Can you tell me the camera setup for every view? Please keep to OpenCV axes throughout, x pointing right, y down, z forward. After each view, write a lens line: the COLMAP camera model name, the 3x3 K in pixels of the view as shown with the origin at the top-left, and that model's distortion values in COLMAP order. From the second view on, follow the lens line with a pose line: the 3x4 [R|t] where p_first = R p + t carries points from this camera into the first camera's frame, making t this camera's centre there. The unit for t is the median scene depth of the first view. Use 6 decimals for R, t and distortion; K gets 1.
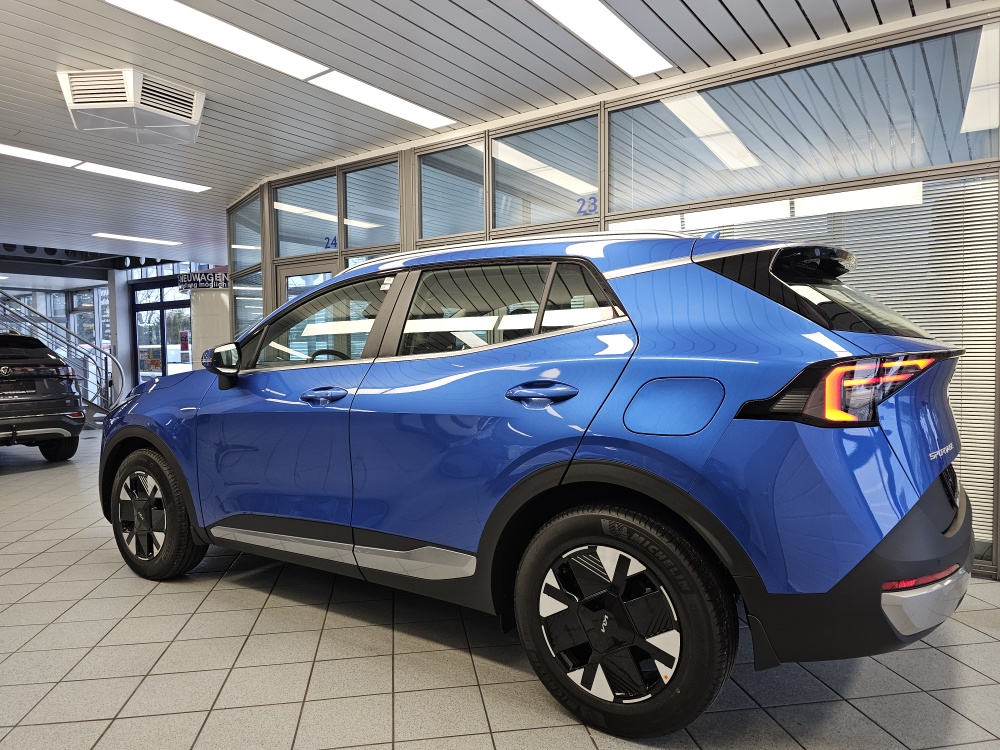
lens RADIAL K [[683.0, 0, 506.9], [0, 683.0, 372.8], [0, 0, 1]] dist [0.060798, -0.070824]
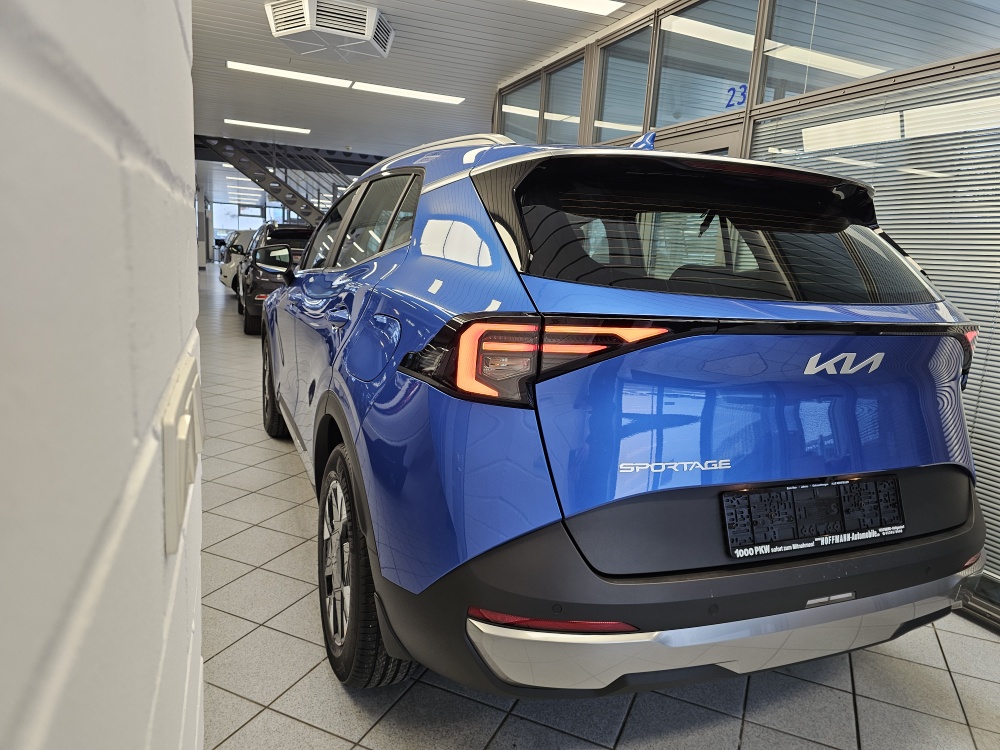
lens RADIAL K [[680.1, 0, 498.3], [0, 680.1, 382.1], [0, 0, 1]] dist [0.064957, -0.071476]
pose [[0.834150, 0.162101, -0.527178, 0.379259], [-0.085144, 0.982223, 0.167300, -0.030580], [0.544926, -0.094667, 0.833123, 0.161405]]
